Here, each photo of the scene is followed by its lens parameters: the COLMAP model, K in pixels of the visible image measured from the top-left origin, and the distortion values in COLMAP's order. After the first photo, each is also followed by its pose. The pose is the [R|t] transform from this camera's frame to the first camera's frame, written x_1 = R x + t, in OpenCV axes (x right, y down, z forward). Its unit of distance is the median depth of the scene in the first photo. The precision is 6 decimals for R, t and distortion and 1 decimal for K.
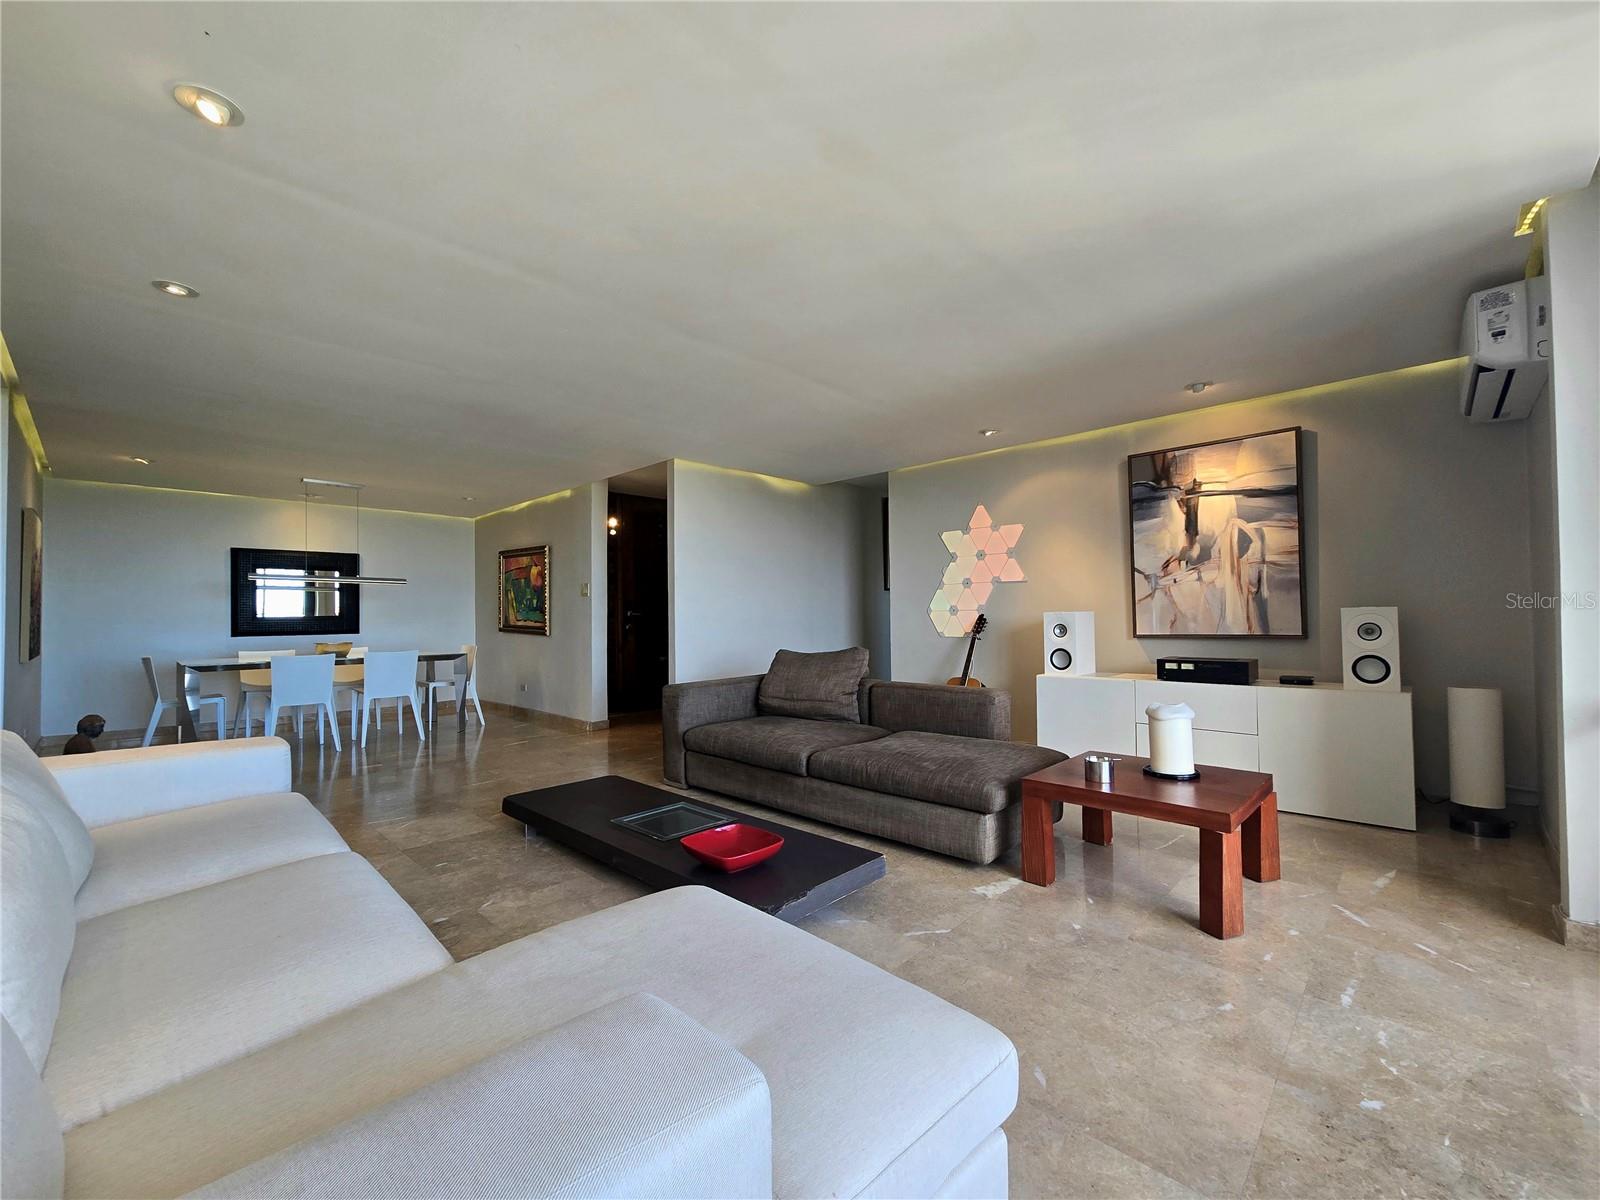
lens RADIAL K [[657.2, 0, 789.5], [0, 657.2, 607.9], [0, 0, 1]] dist [0.001199, 0.001607]
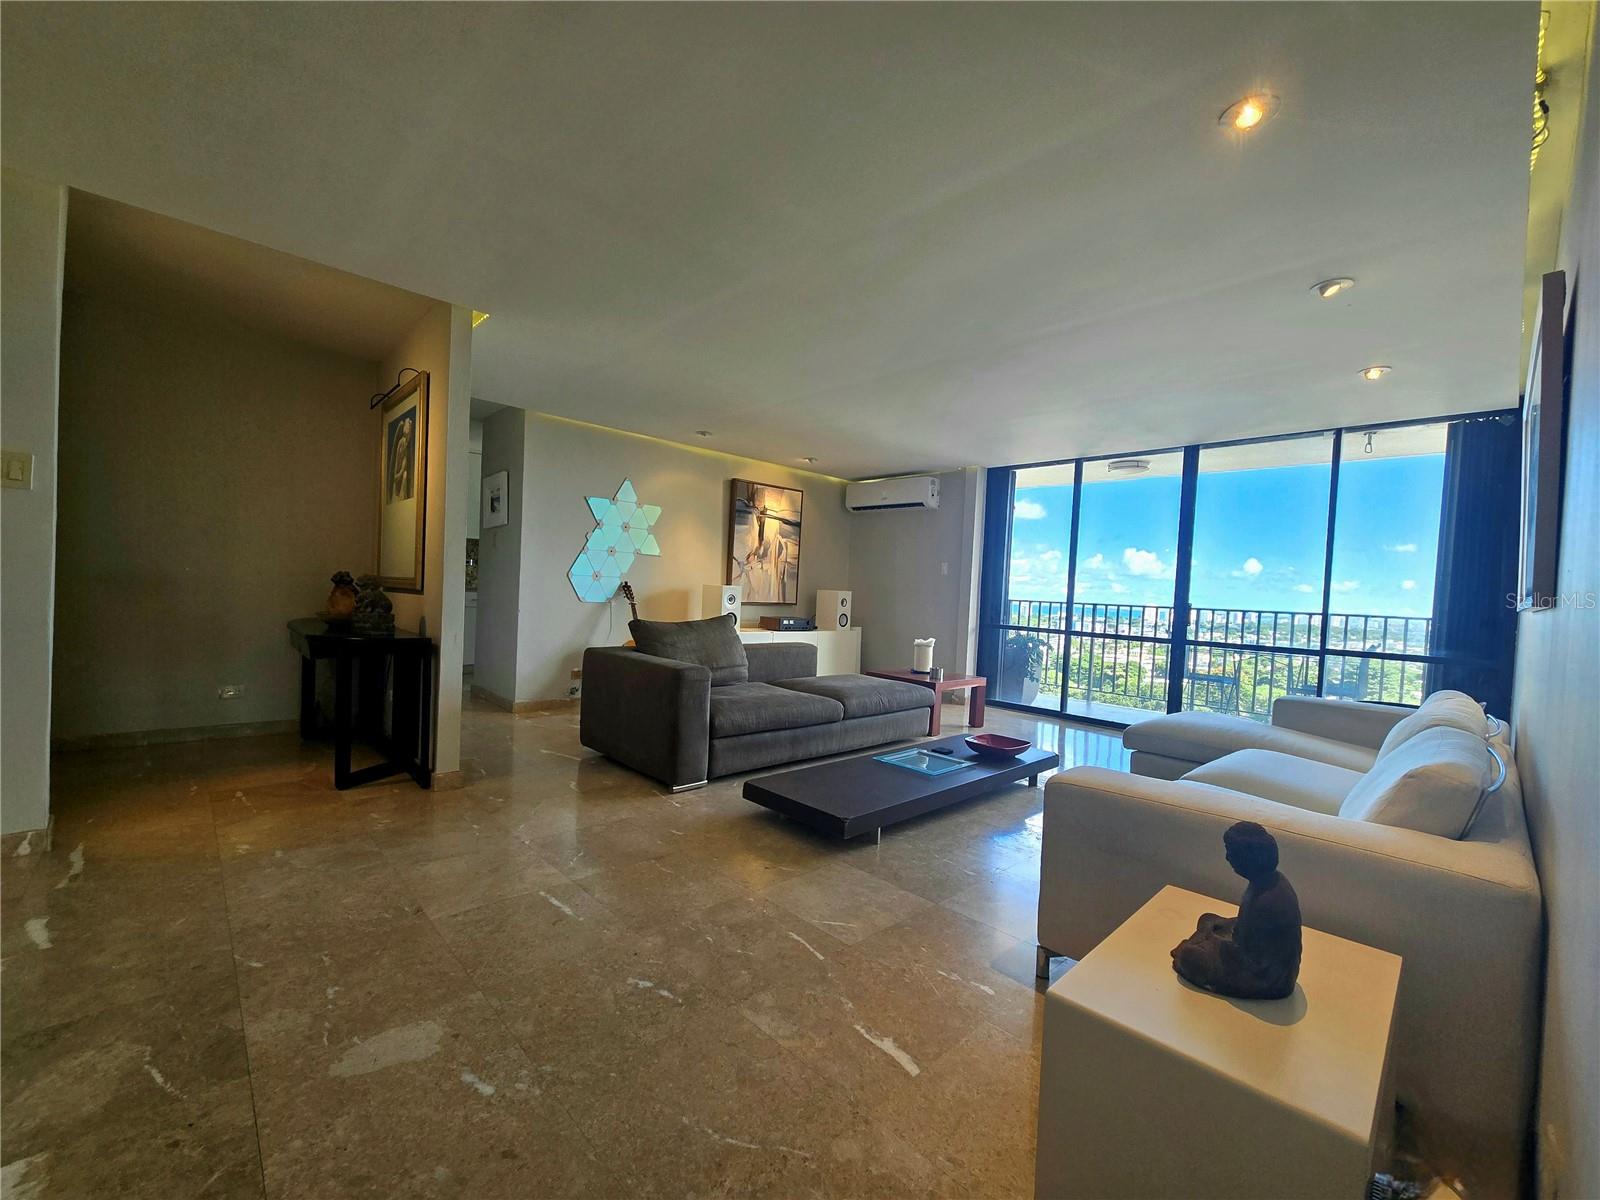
lens RADIAL K [[657.2, 0, 792.6], [0, 657.2, 605.4], [0, 0, 1]] dist [0.001199, 0.001607]
pose [[0.045682, -0.009198, 0.998914, -0.768502], [-0.060980, 0.998067, 0.011979, 0.018623], [-0.997093, -0.061461, 0.045033, 0.660358]]
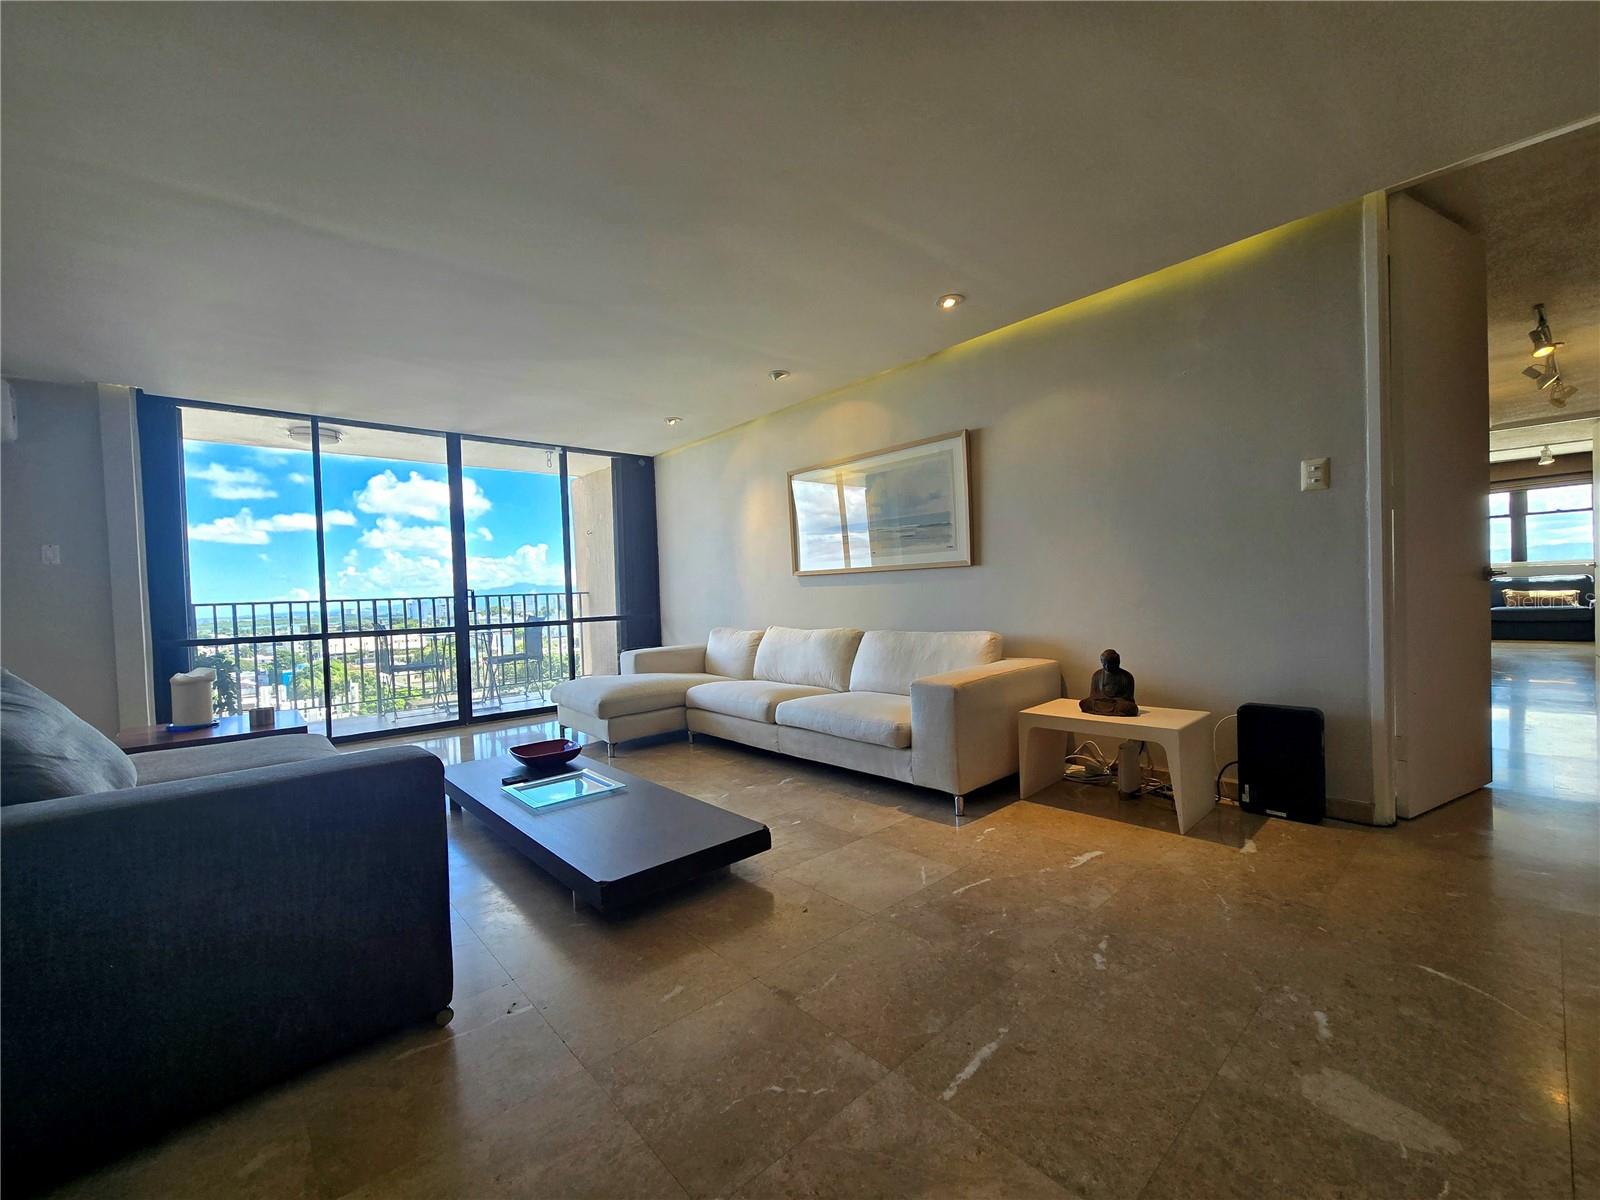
lens RADIAL K [[657.2, 0, 790.6], [0, 657.2, 606.8], [0, 0, 1]] dist [0.001199, 0.001607]
pose [[-0.995457, 0.047692, 0.082407, -0.332025], [0.048442, 0.998801, 0.007124, 0.032929], [-0.081968, 0.011083, -0.996573, 1.068320]]
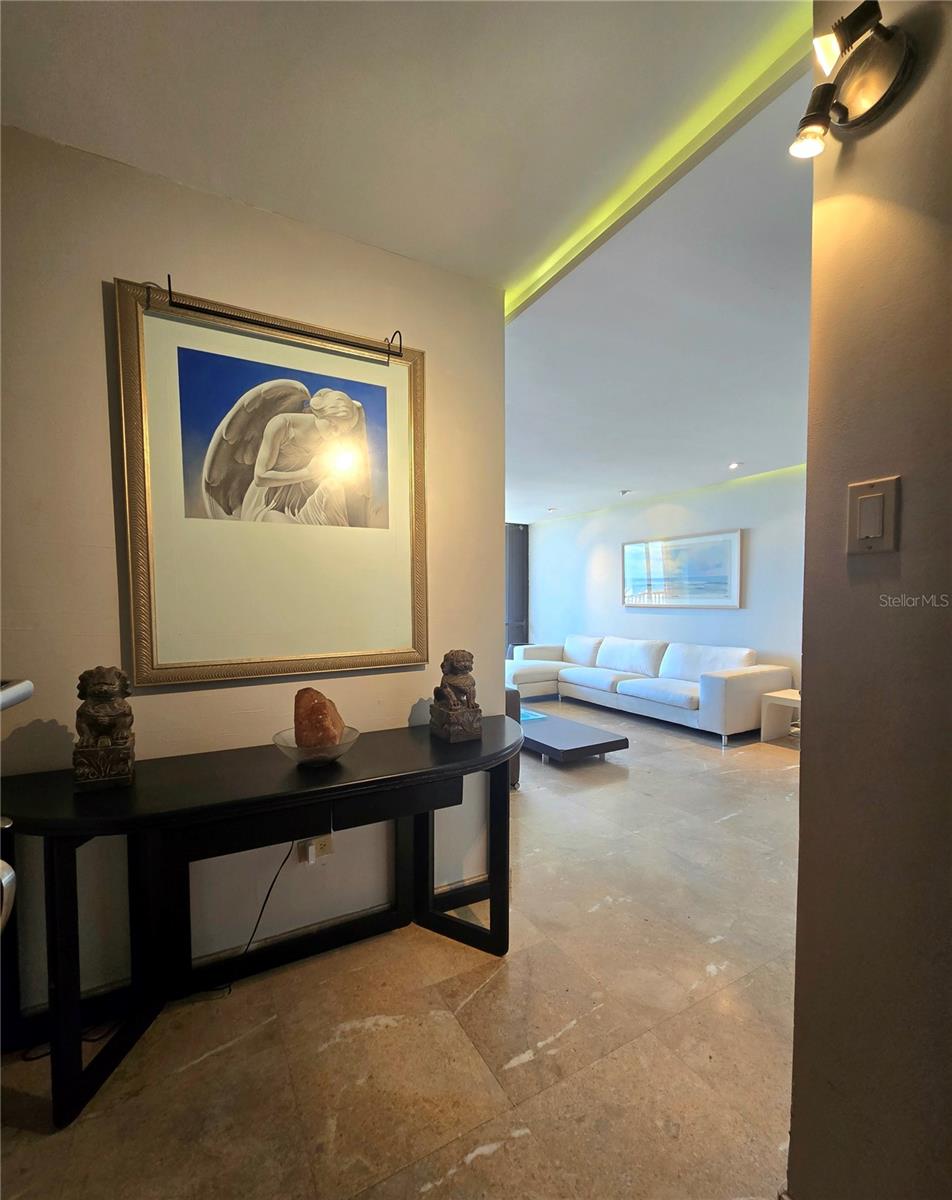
lens RADIAL K [[519.0, 0, 472.4], [0, 519.0, 623.4], [0, 0, 1]] dist [0.001297, 0.000288]
pose [[-0.957395, 0.002263, 0.288772, -0.275994], [0.012123, 0.999403, 0.032362, -0.006486], [-0.288526, 0.034484, -0.956851, 1.396266]]
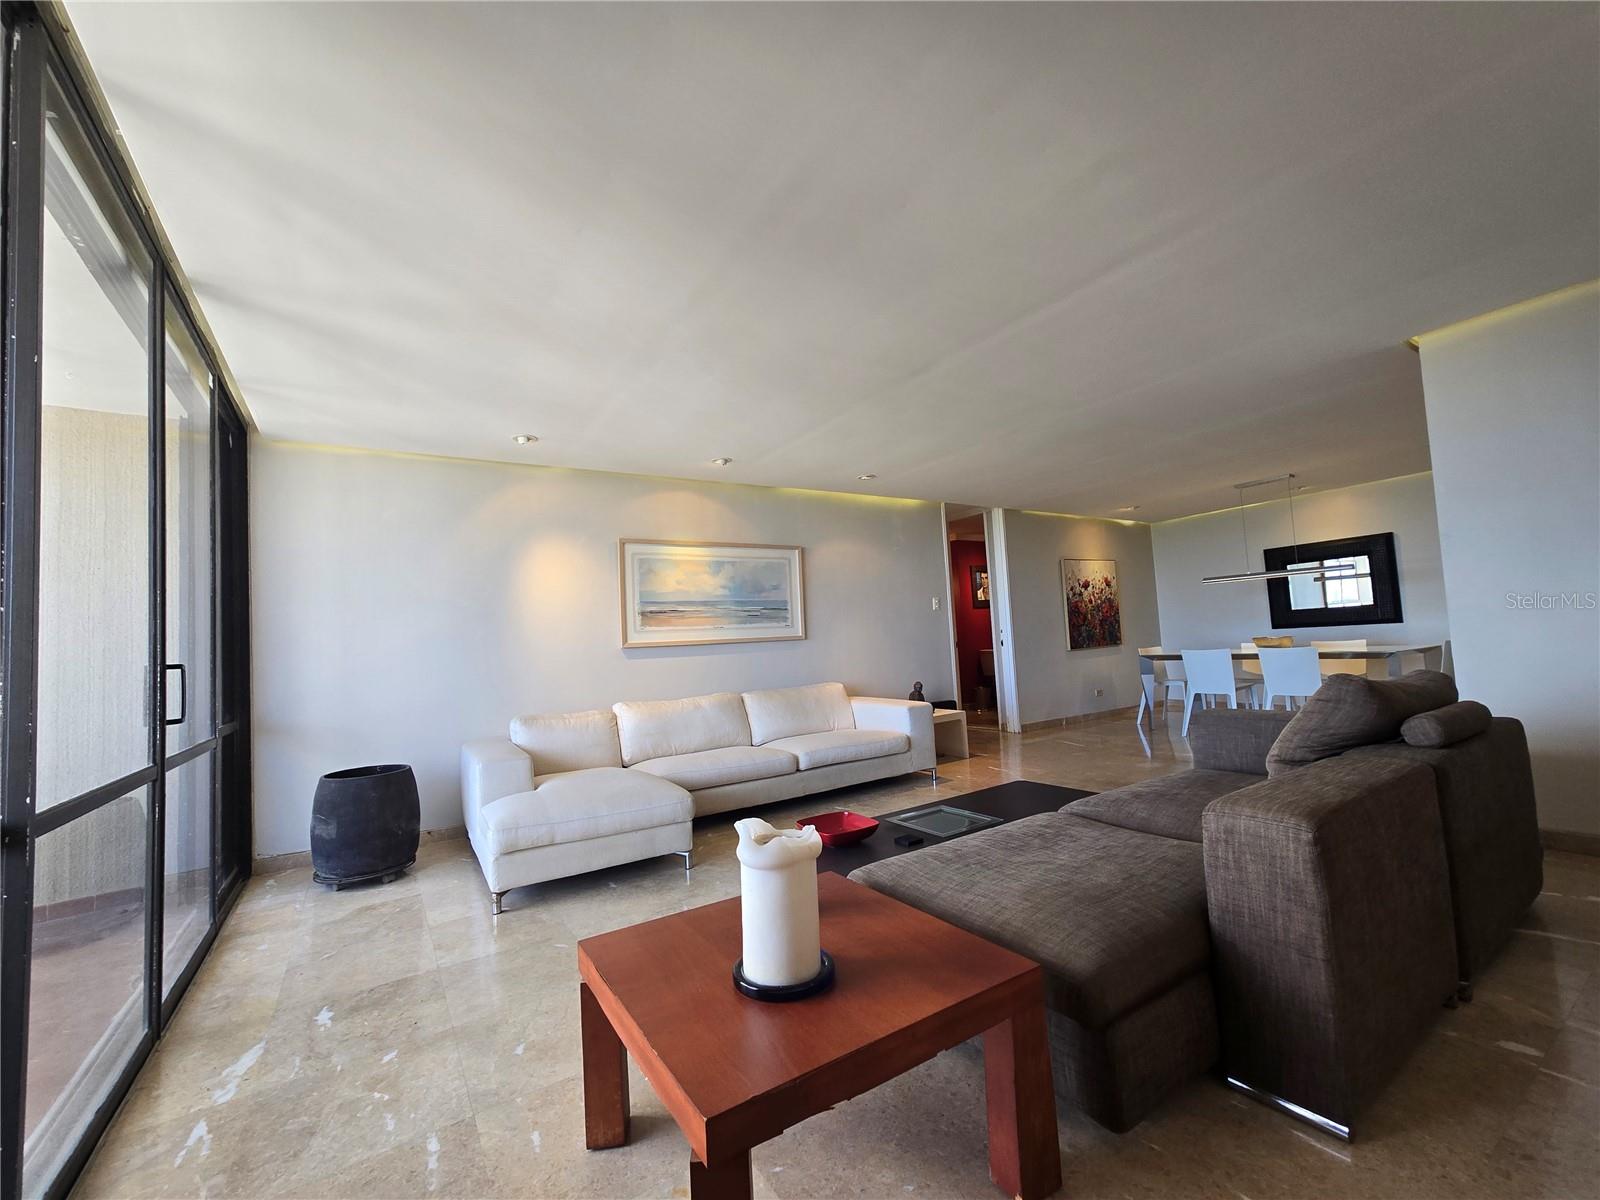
lens RADIAL K [[657.2, 0, 790.0], [0, 657.2, 608.3], [0, 0, 1]] dist [0.001199, 0.001607]
pose [[-0.227912, -0.030054, -0.973218, 0.525281], [0.073953, 0.996102, -0.048080, 0.002744], [0.970869, -0.082930, -0.224801, 0.562375]]
